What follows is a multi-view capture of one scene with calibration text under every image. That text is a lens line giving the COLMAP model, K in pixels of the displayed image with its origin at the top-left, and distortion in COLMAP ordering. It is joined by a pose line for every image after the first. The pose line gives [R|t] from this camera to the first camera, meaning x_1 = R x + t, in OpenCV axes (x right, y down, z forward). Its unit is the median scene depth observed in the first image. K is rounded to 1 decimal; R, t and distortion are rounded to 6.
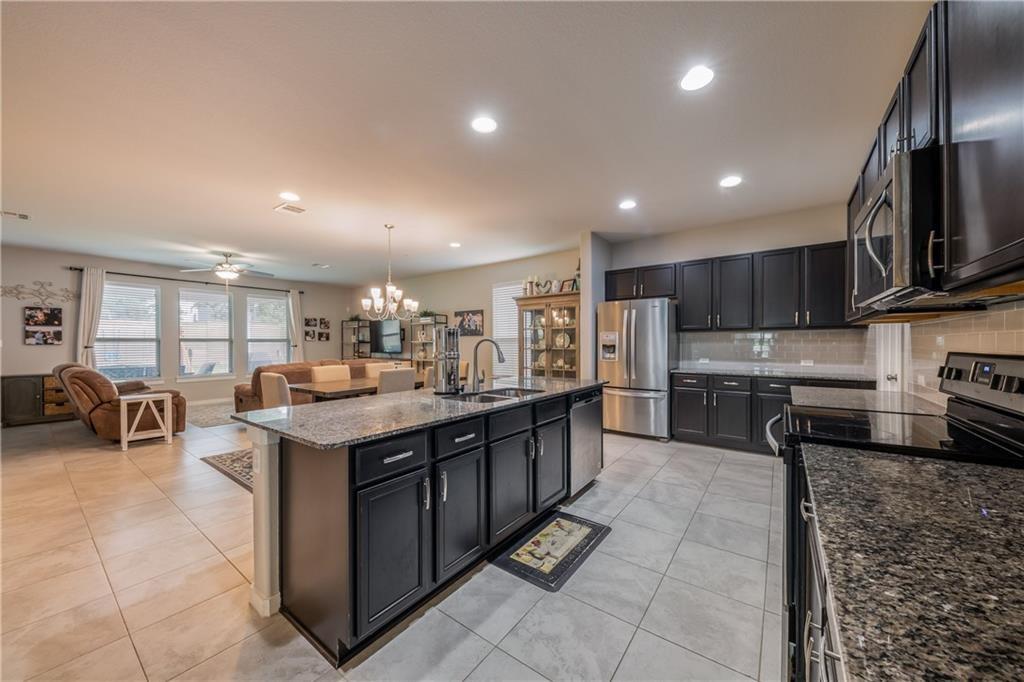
lens RADIAL K [[359.5, 0, 533.2], [0, 359.5, 341.9], [0, 0, 1]] dist [-0.017464, -0.000073]
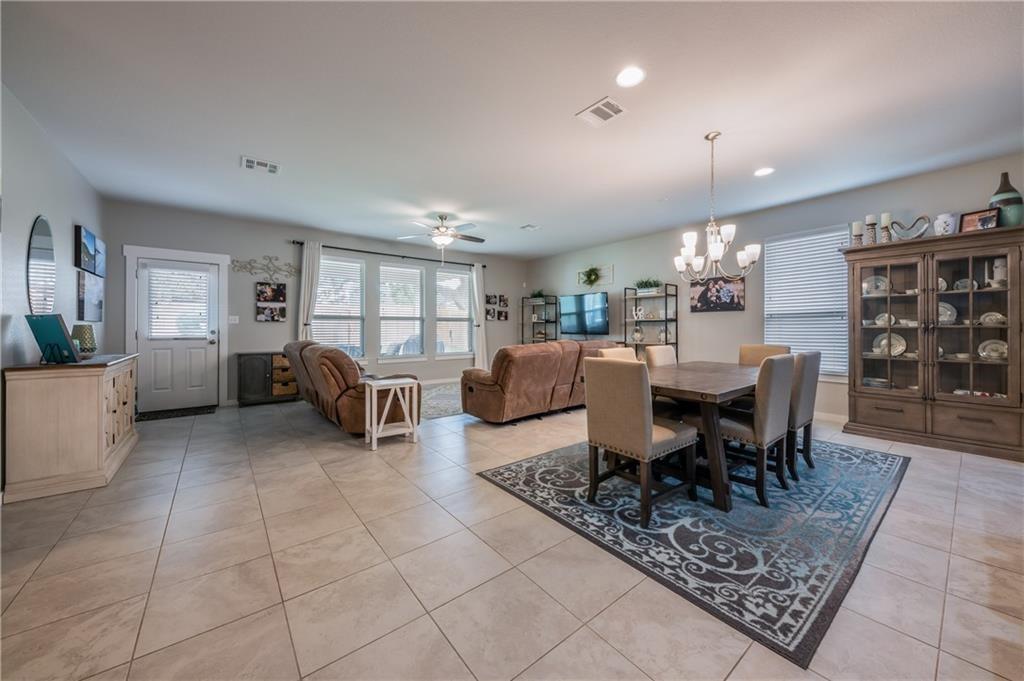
lens RADIAL K [[372.3, 0, 534.7], [0, 372.3, 324.6], [0, 0, 1]] dist [-0.000599, -0.000347]
pose [[0.961978, 0.001645, -0.273121, -0.422280], [-0.002881, 0.999987, -0.004124, 0.018988], [0.273111, 0.004755, 0.961971, 0.203533]]
